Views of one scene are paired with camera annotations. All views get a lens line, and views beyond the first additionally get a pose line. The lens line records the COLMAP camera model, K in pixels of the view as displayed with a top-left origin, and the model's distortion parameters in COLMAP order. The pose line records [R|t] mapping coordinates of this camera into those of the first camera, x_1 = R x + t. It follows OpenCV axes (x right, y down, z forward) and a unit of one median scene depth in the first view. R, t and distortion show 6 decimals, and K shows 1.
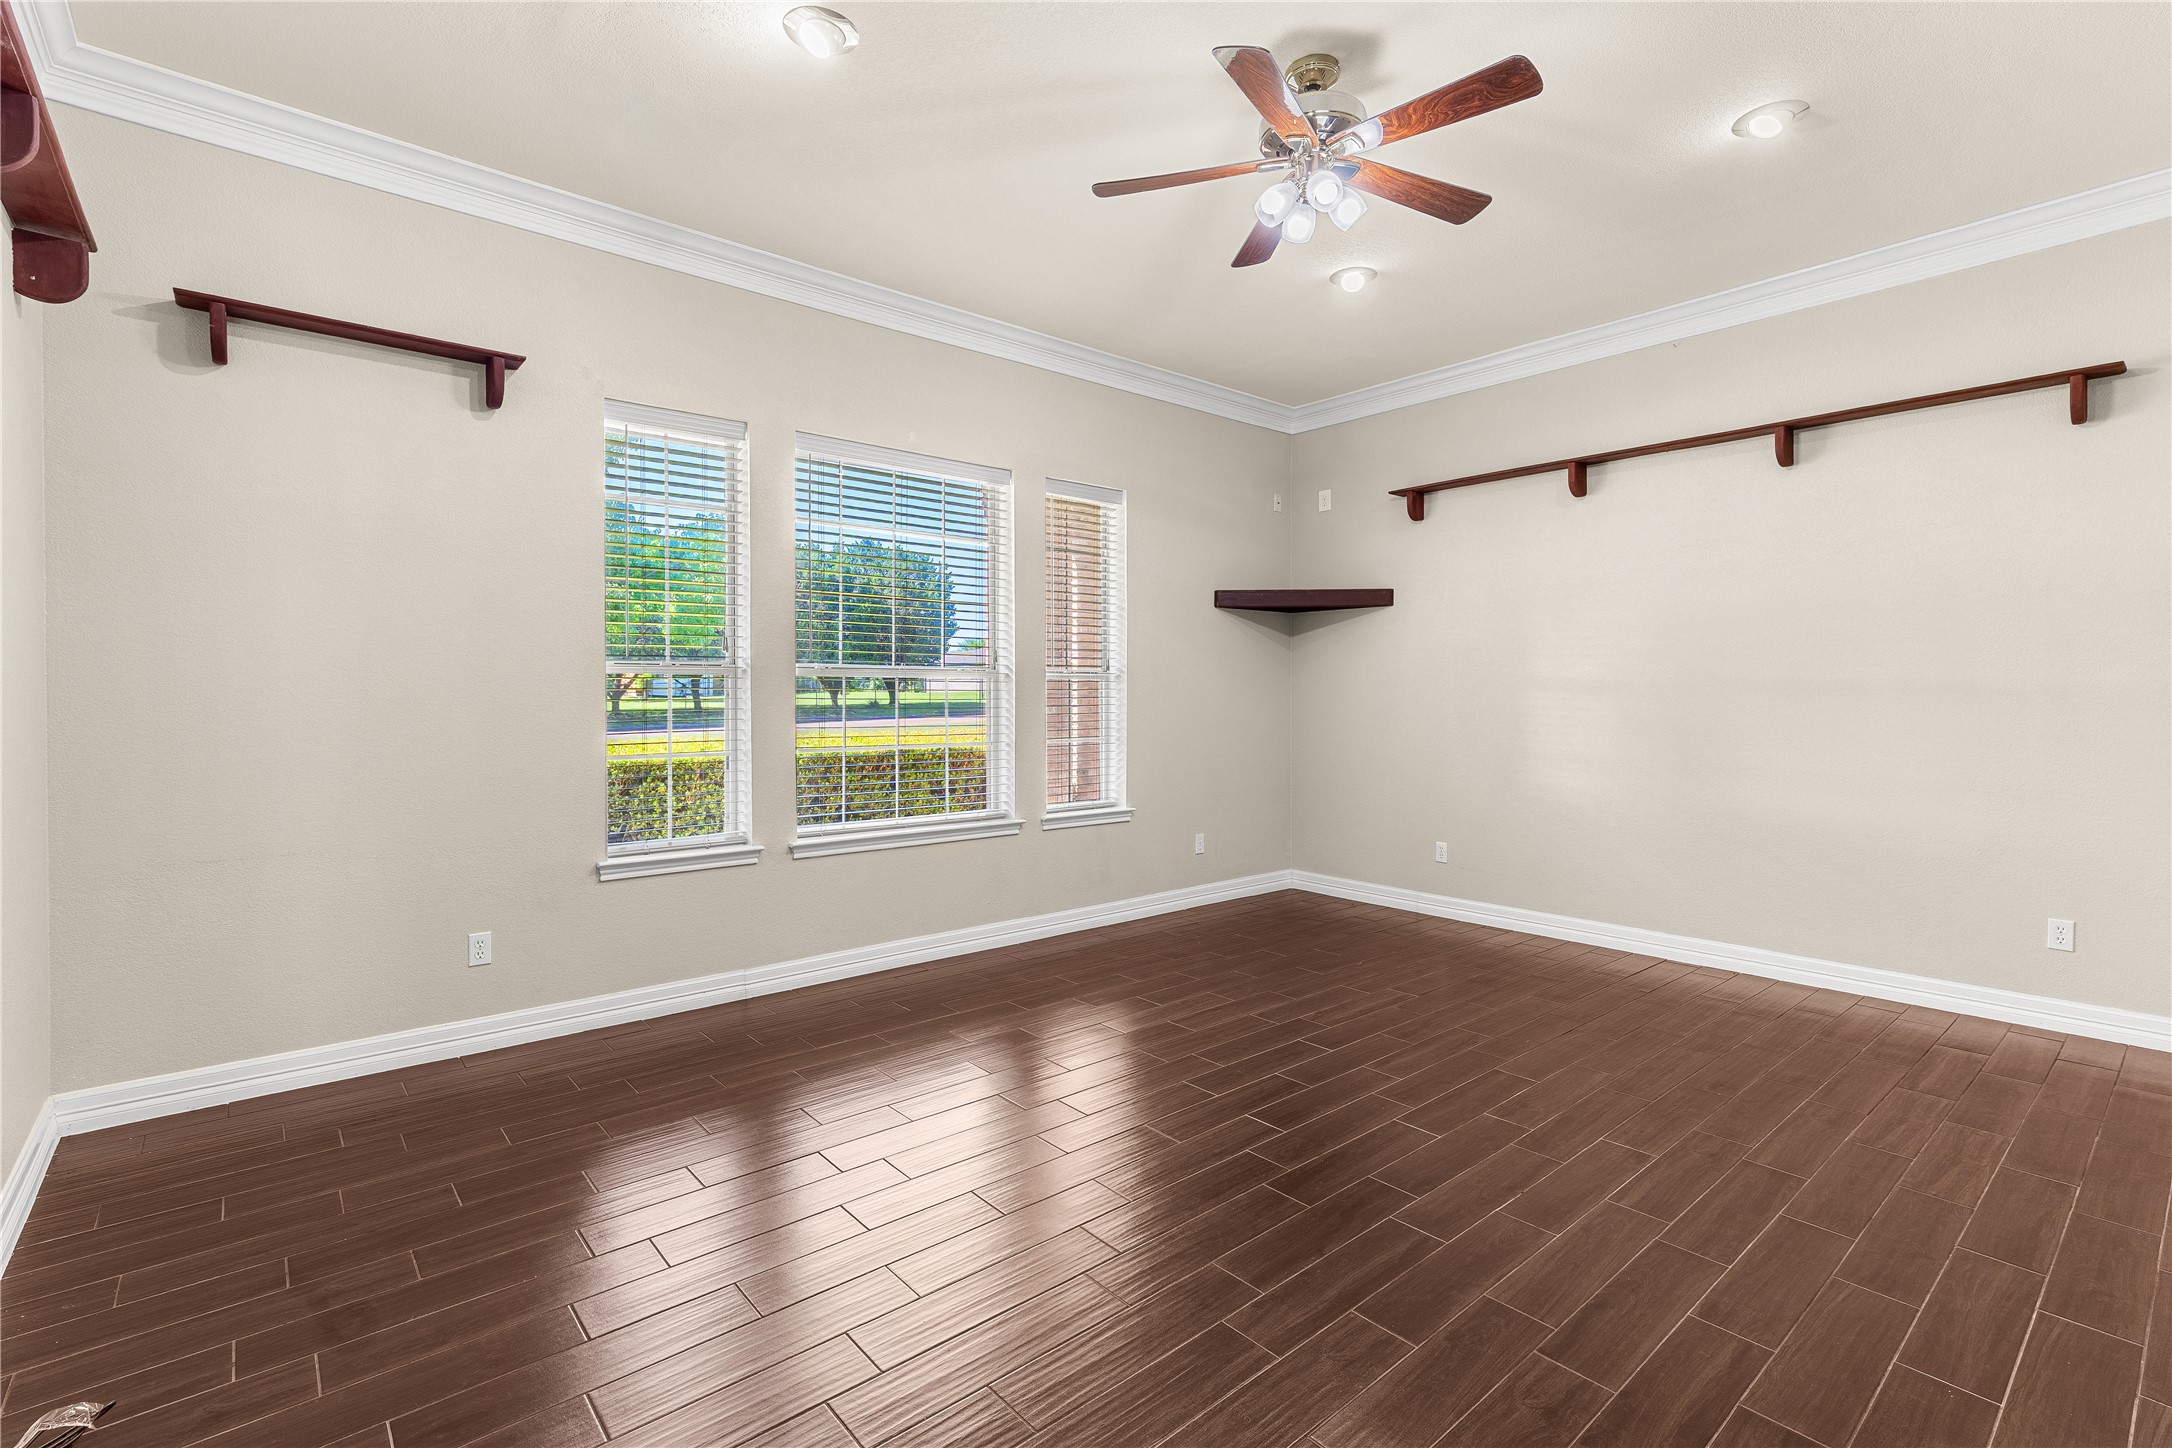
lens RADIAL K [[974.4, 0, 1102.9], [0, 974.4, 688.8], [0, 0, 1]] dist [-0.009621, 0.002641]
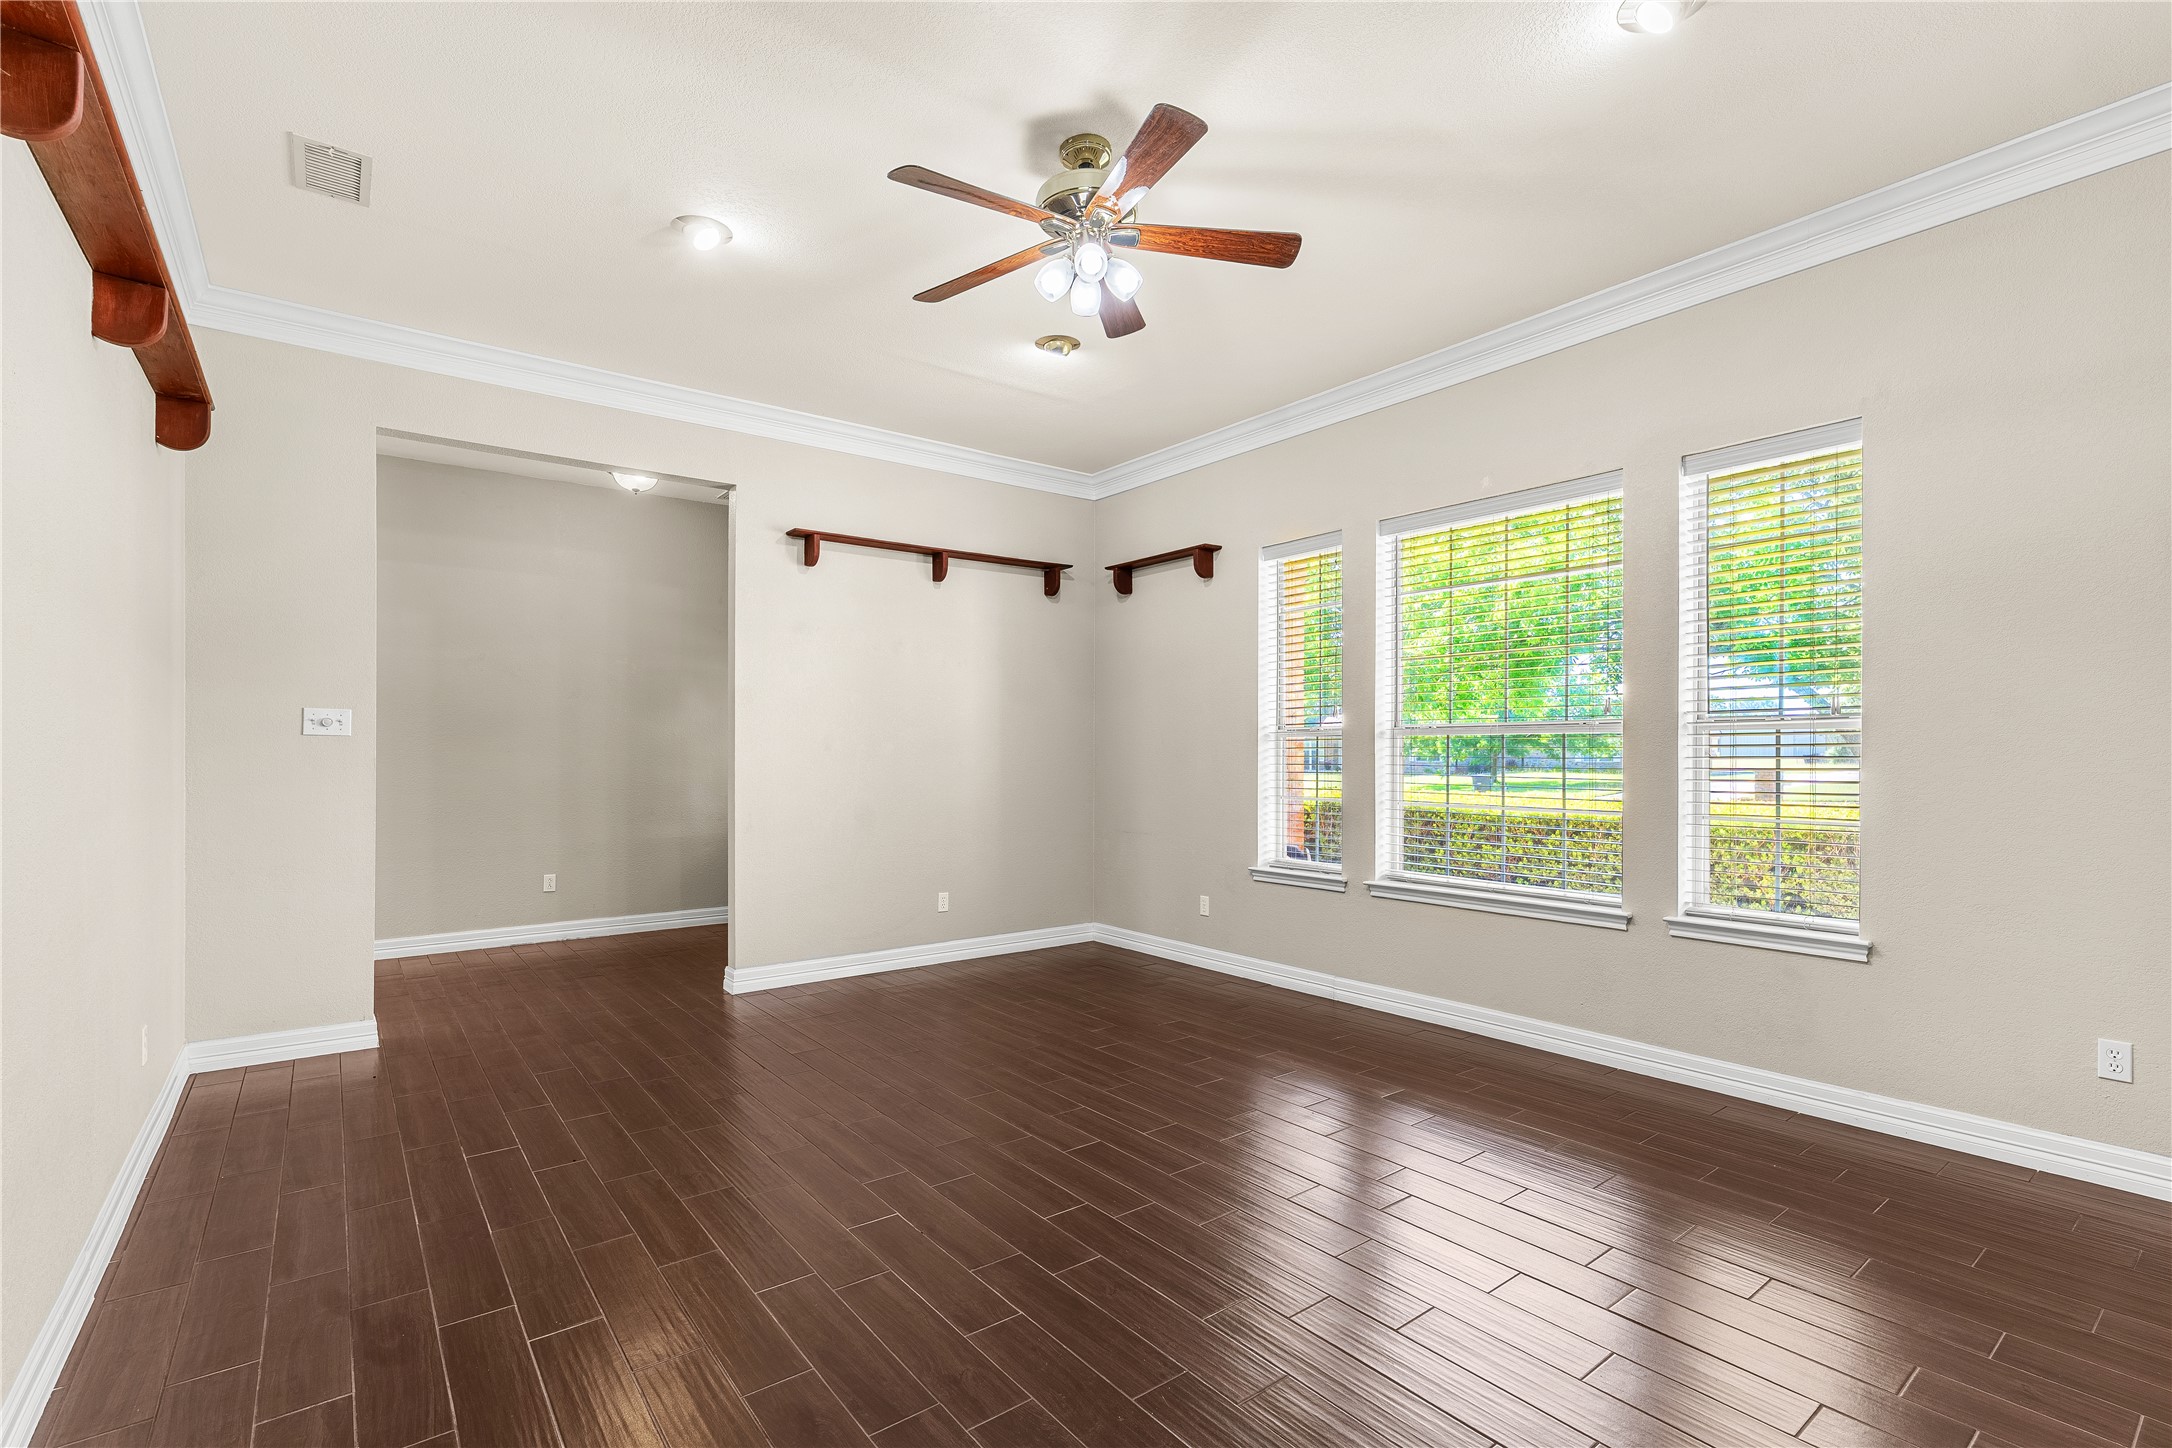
lens RADIAL K [[974.4, 0, 1097.1], [0, 974.4, 761.8], [0, 0, 1]] dist [-0.009621, 0.002641]
pose [[-0.038033, 0.007319, -0.999250, 0.651222], [0.007199, 0.999949, 0.007050, 0.004371], [0.999251, -0.006926, -0.038084, 0.553231]]
